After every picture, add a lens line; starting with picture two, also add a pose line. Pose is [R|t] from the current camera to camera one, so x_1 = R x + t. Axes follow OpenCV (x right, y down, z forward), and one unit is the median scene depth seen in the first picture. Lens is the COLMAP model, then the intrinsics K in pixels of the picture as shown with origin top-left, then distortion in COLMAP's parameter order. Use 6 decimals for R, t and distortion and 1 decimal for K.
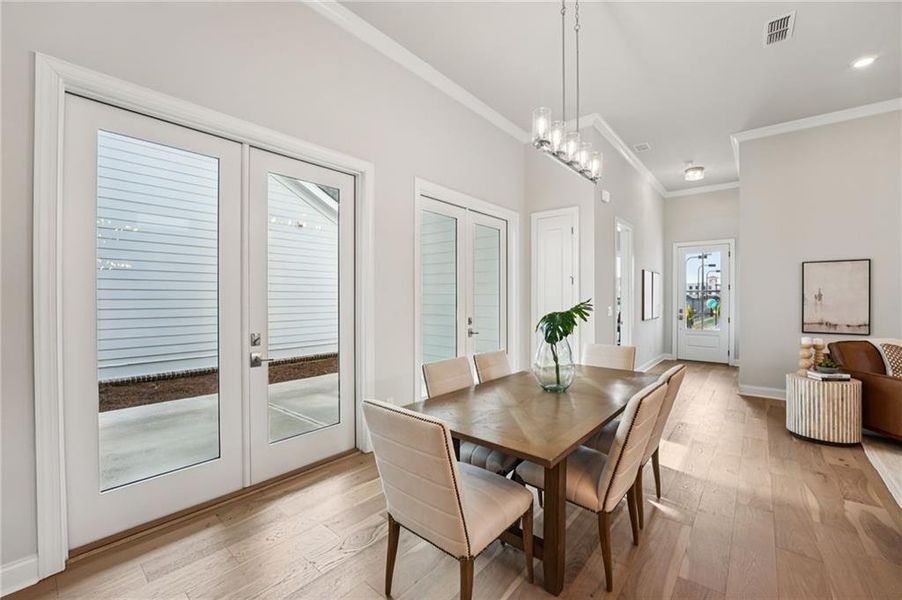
lens RADIAL K [[369.6, 0, 449.9], [0, 369.6, 301.1], [0, 0, 1]] dist [-0.028755, 0.003543]
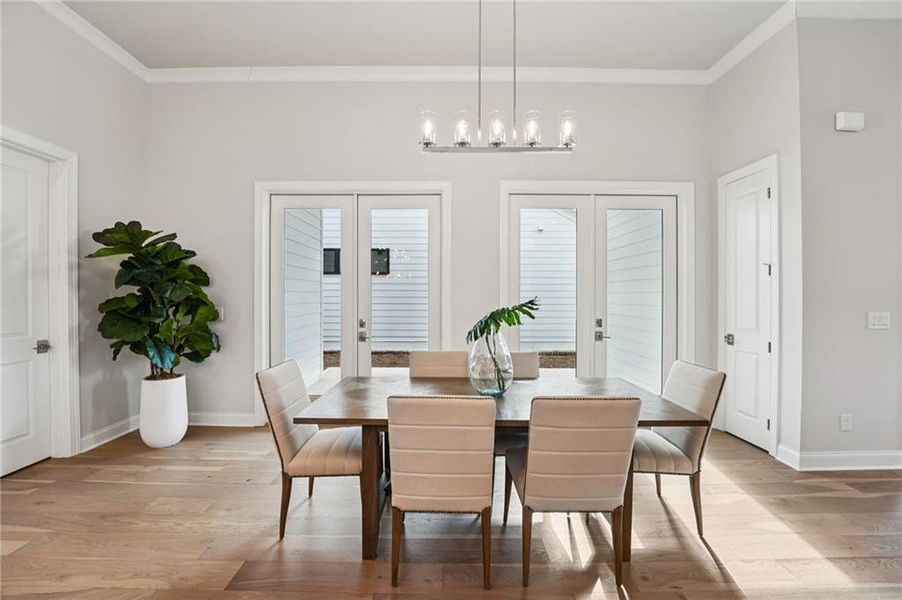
lens RADIAL K [[369.6, 0, 441.2], [0, 369.6, 297.6], [0, 0, 1]] dist [-0.028755, 0.003543]
pose [[0.643888, 0.004062, -0.765109, 0.488473], [-0.010563, 0.999938, -0.003581, 0.001739], [0.765047, 0.010388, 0.643891, 0.165558]]
